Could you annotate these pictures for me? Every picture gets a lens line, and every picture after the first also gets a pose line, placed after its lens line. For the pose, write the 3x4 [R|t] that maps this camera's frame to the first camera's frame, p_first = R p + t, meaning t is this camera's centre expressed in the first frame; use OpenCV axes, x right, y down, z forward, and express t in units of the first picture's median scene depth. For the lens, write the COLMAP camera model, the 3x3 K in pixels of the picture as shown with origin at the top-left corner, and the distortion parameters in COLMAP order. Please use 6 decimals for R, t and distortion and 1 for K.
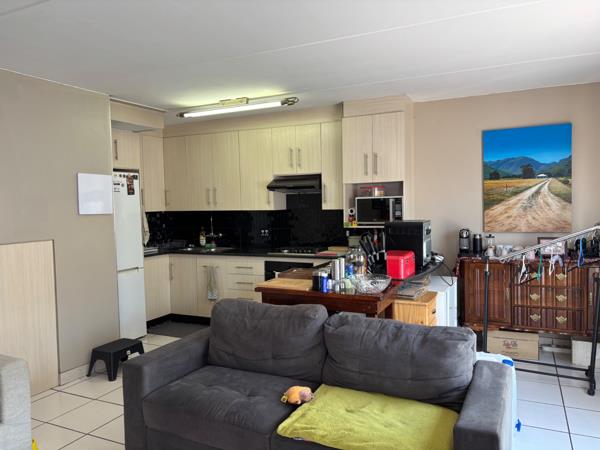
lens RADIAL K [[458.4, 0, 303.5], [0, 458.4, 228.0], [0, 0, 1]] dist [0.005162, 0.001403]
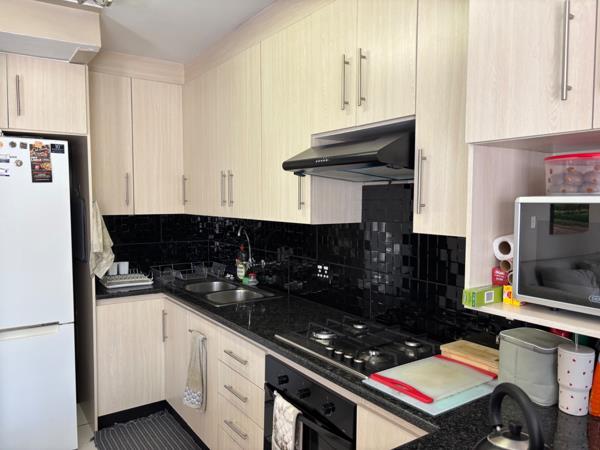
lens RADIAL K [[458.4, 0, 298.3], [0, 458.4, 226.5], [0, 0, 1]] dist [0.005162, 0.001403]
pose [[0.863982, 0.053118, -0.500713, 0.130930], [-0.048813, 0.998572, 0.021706, -0.047490], [0.501151, 0.005687, 0.865341, 0.687427]]
